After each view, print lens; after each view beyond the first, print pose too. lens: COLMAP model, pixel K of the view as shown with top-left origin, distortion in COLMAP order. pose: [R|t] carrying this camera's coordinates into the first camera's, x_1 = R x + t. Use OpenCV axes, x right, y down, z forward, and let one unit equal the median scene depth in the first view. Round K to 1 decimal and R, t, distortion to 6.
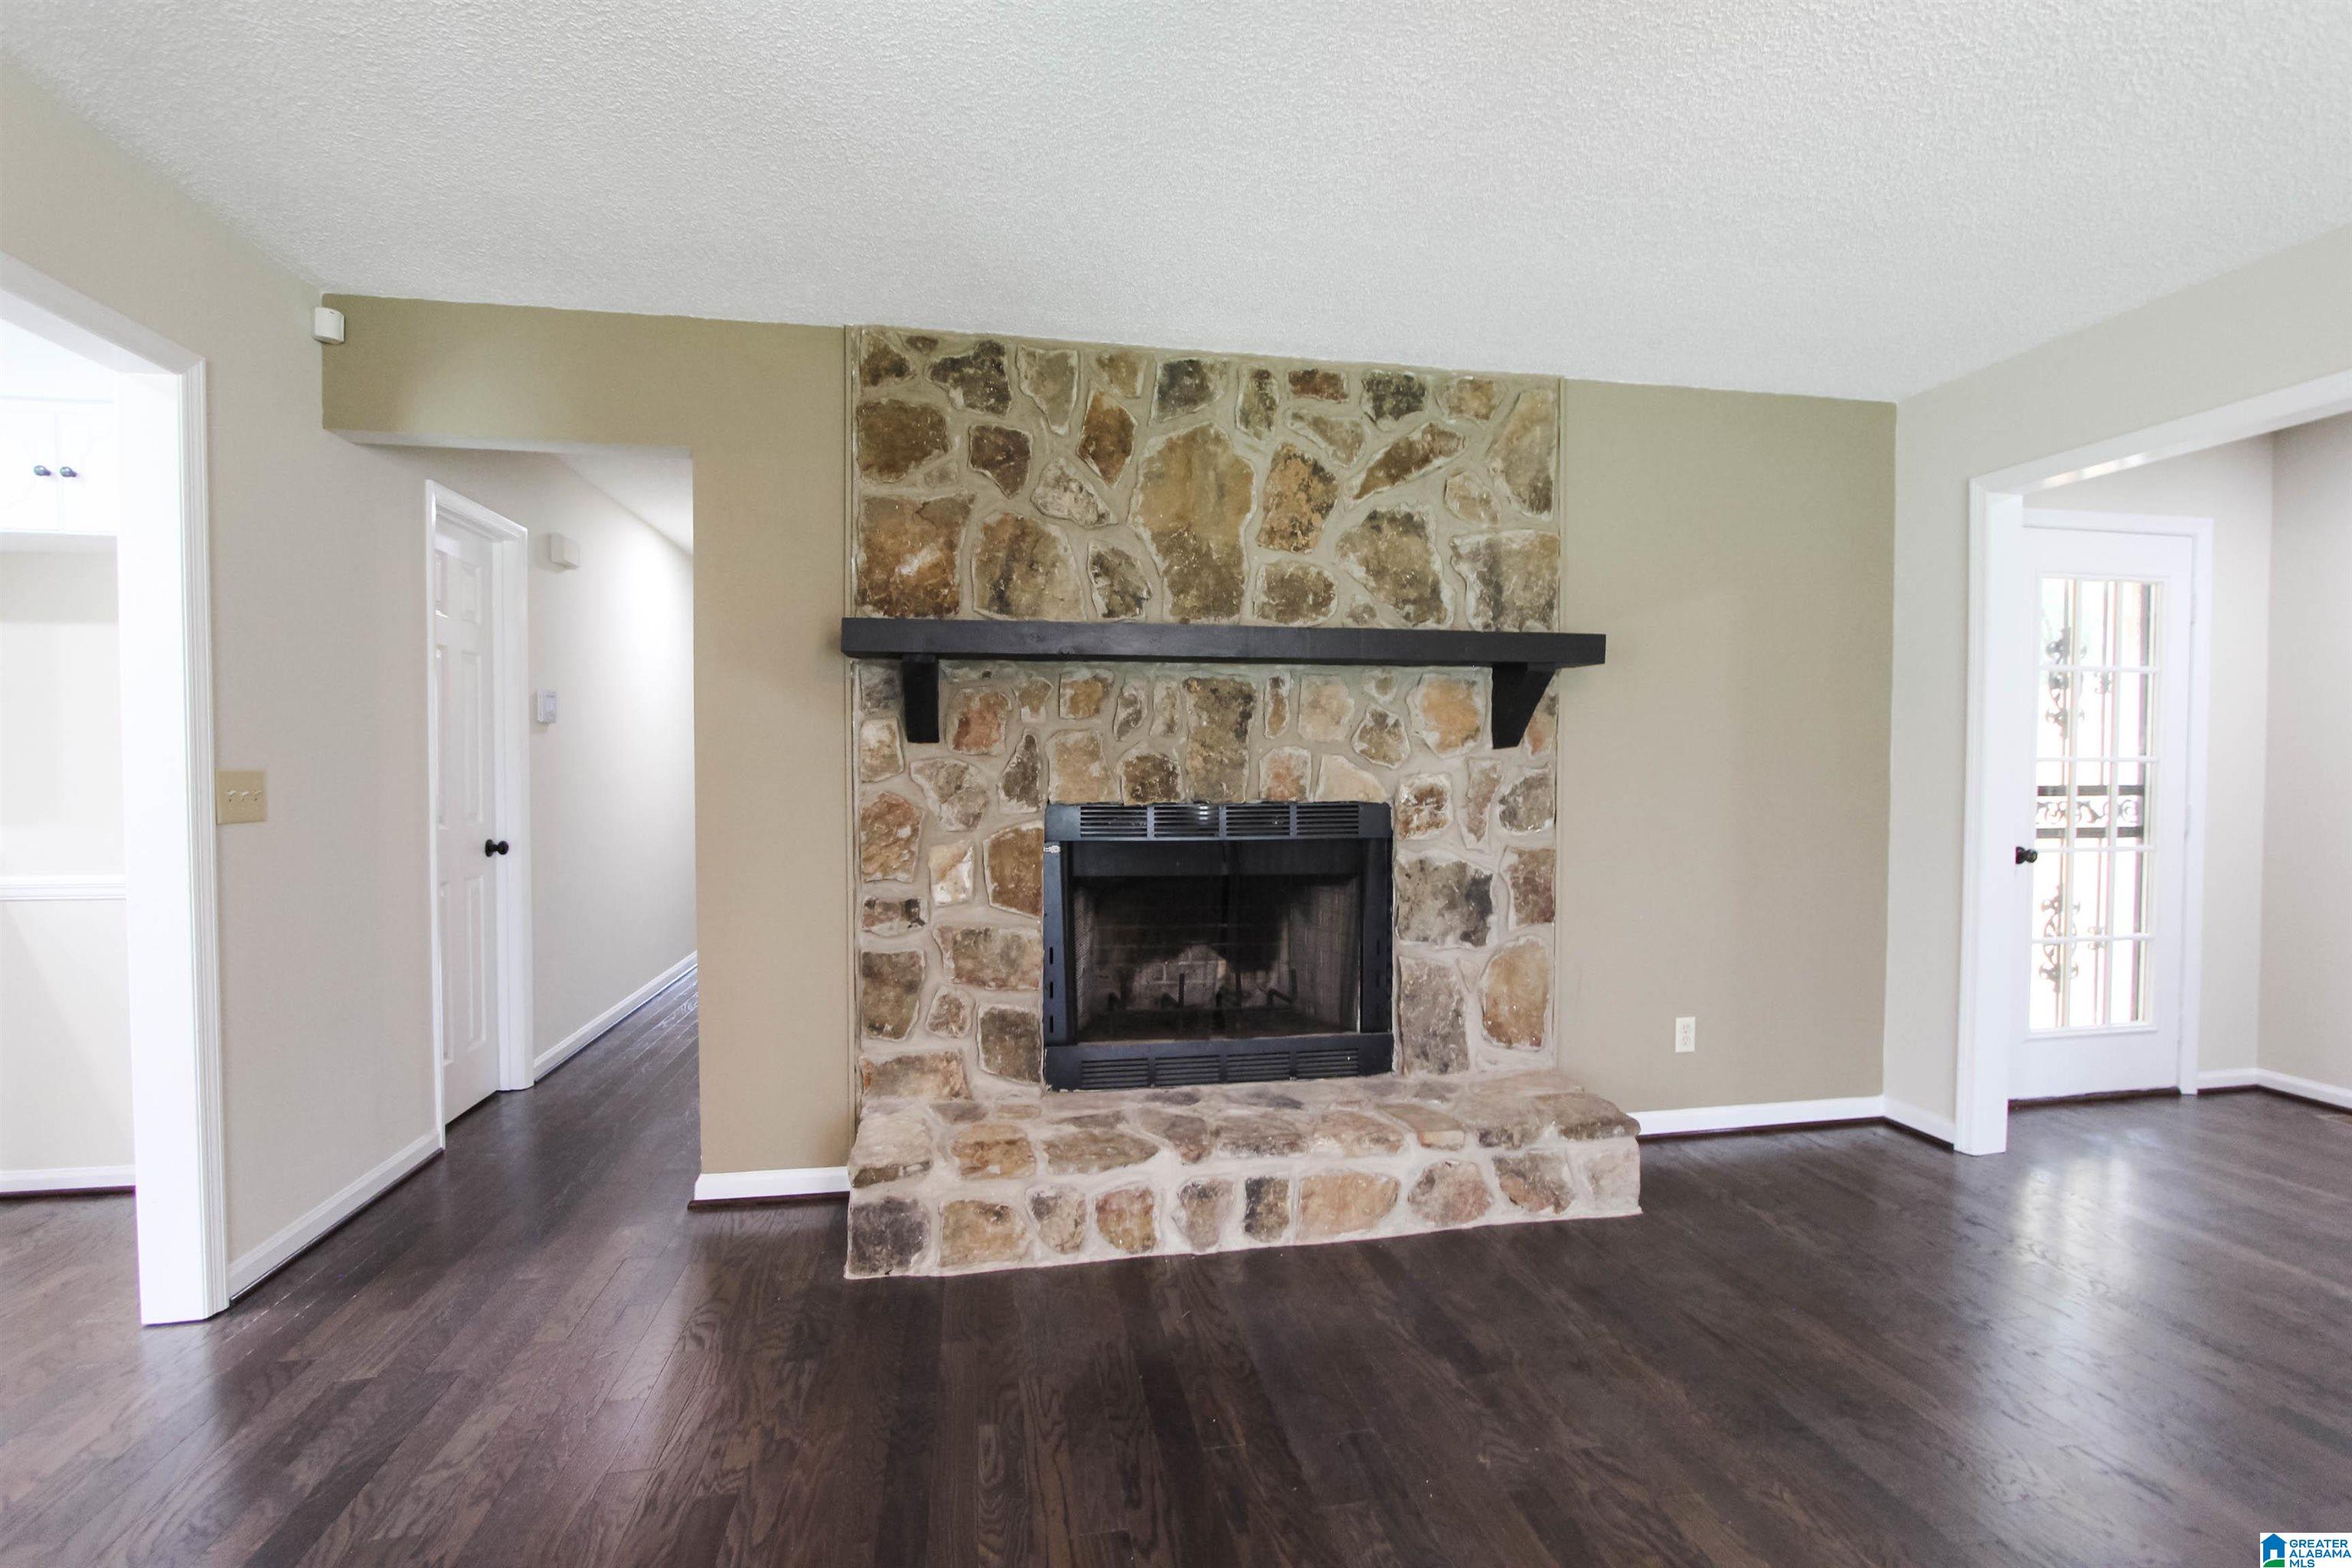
lens RADIAL K [[1085.1, 0, 1178.4], [0, 1085.1, 794.4], [0, 0, 1]] dist [-0.024862, 0.006874]
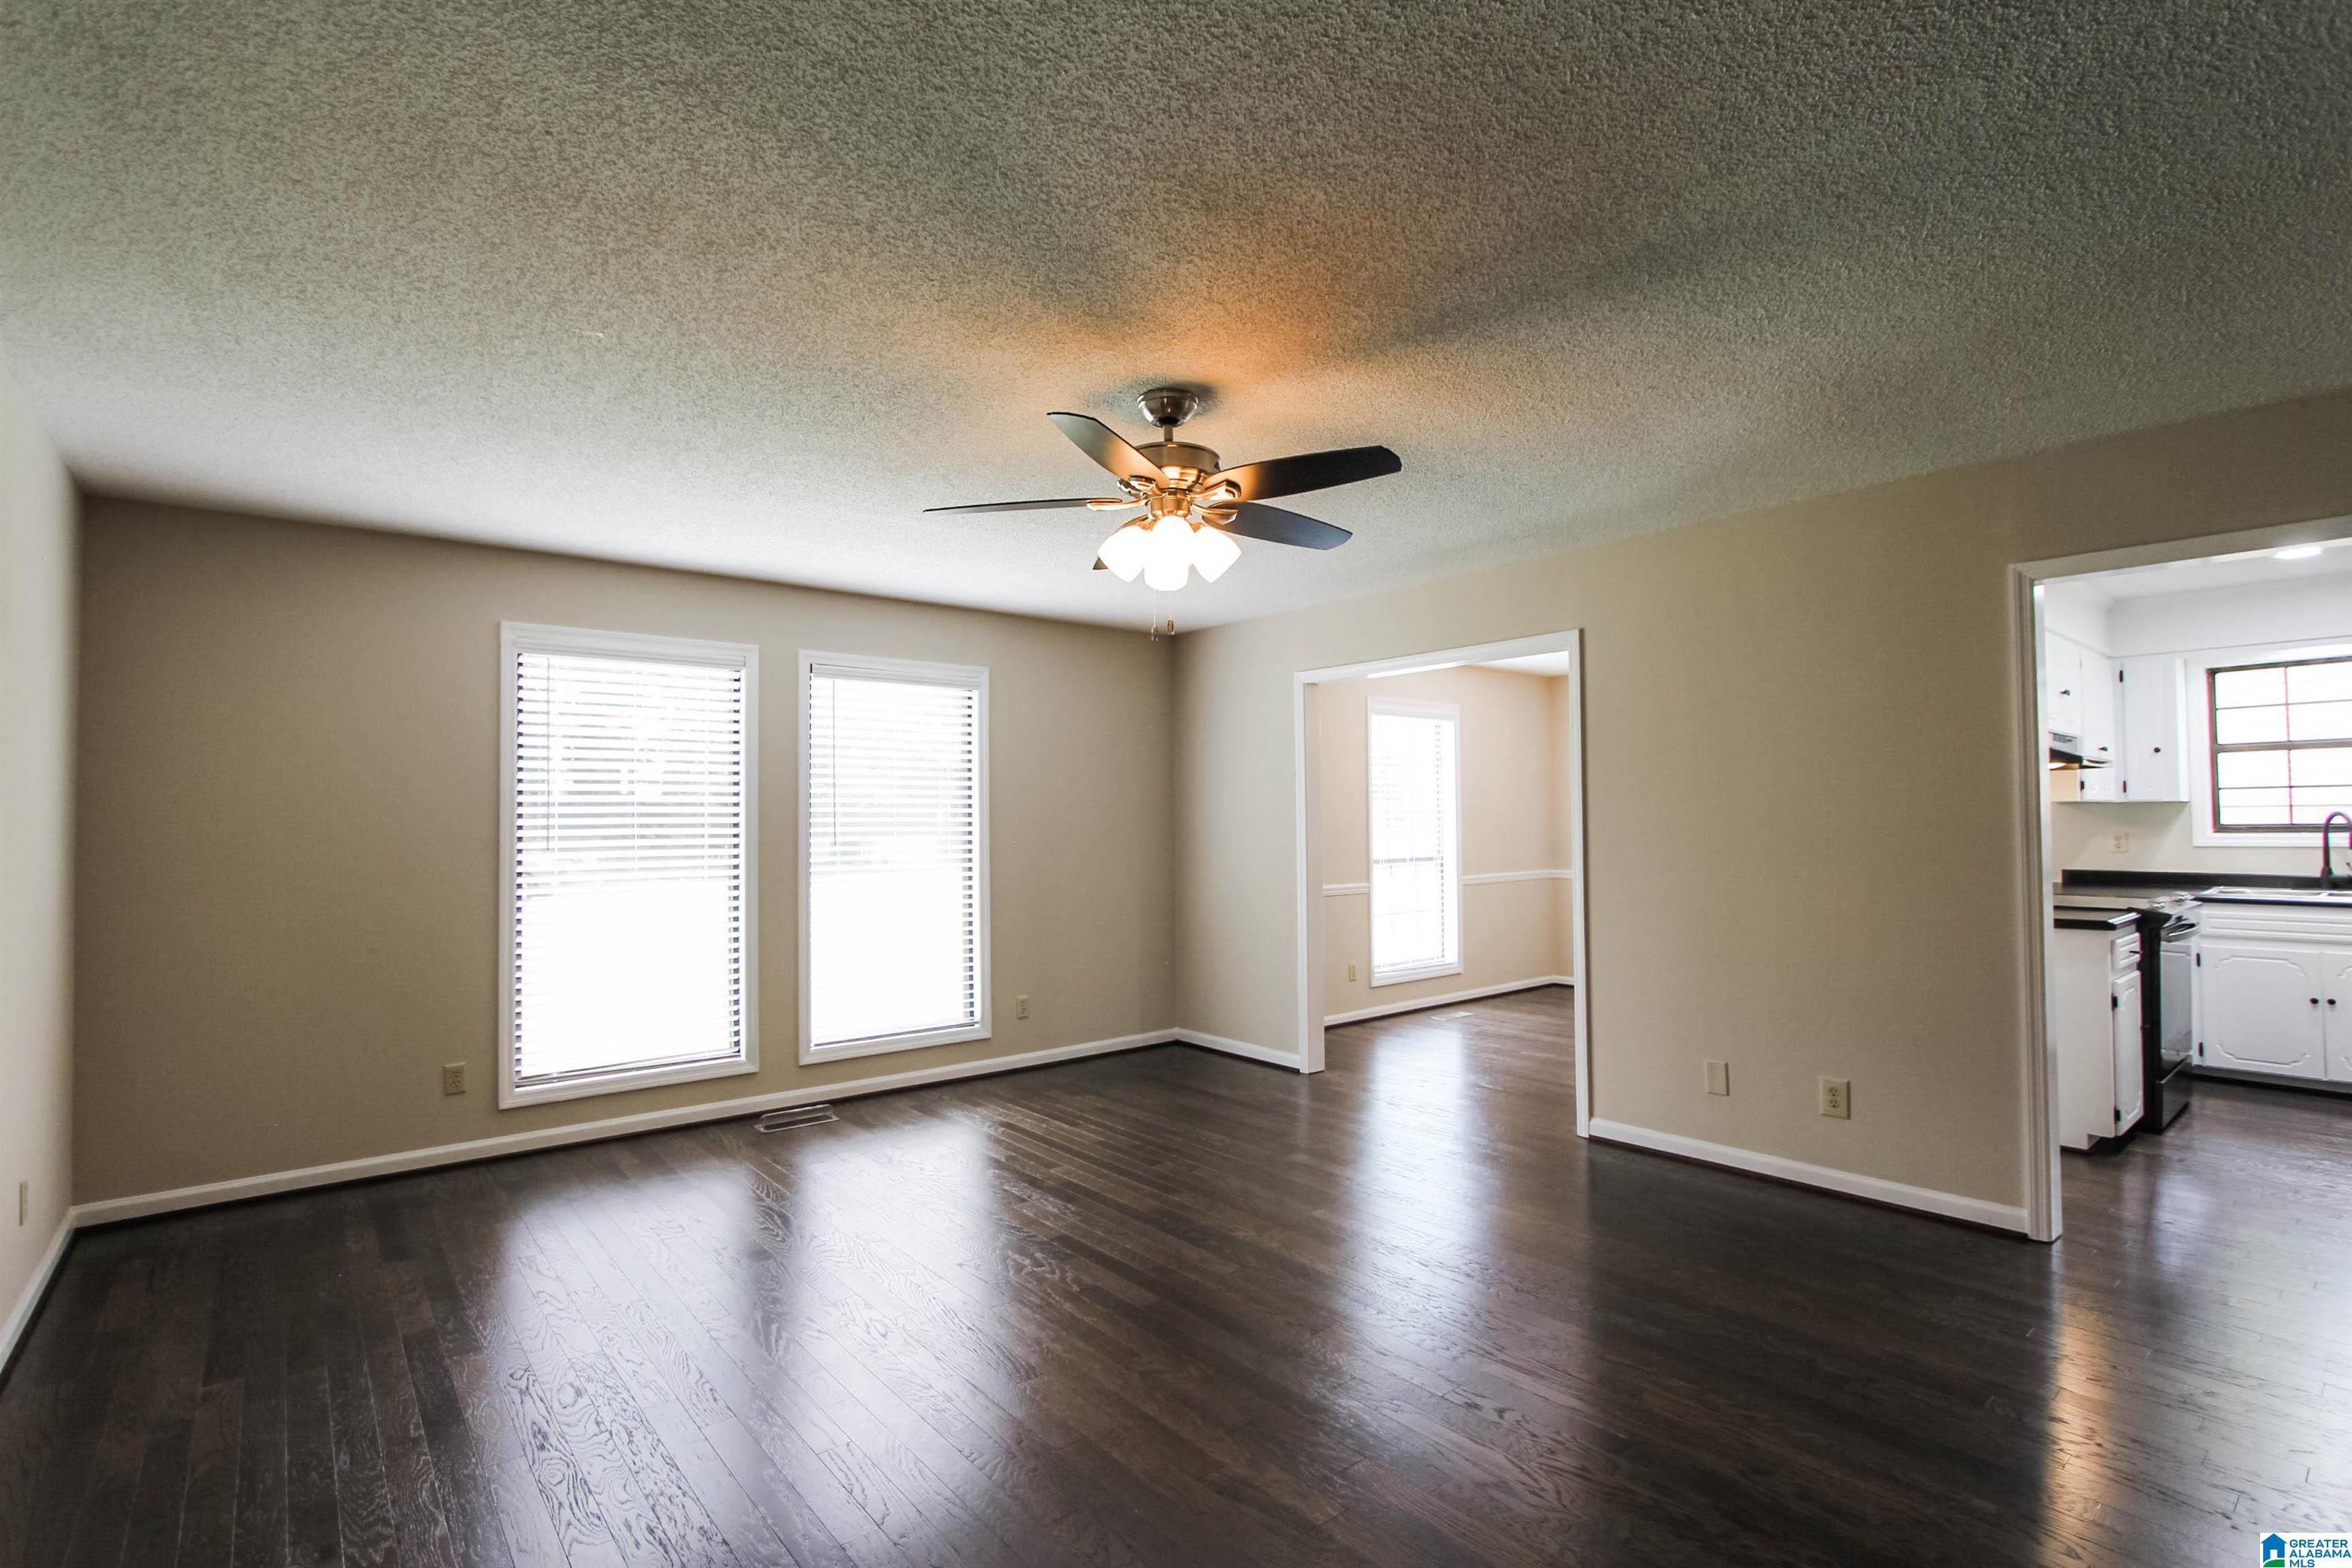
lens RADIAL K [[1085.1, 0, 1178.4], [0, 1085.1, 794.4], [0, 0, 1]] dist [-0.024862, 0.006874]
pose [[-0.874262, -0.004338, -0.485434, 0.626358], [-0.003859, 0.999991, -0.001986, -0.059563], [0.485438, 0.000137, -0.874271, 0.939773]]
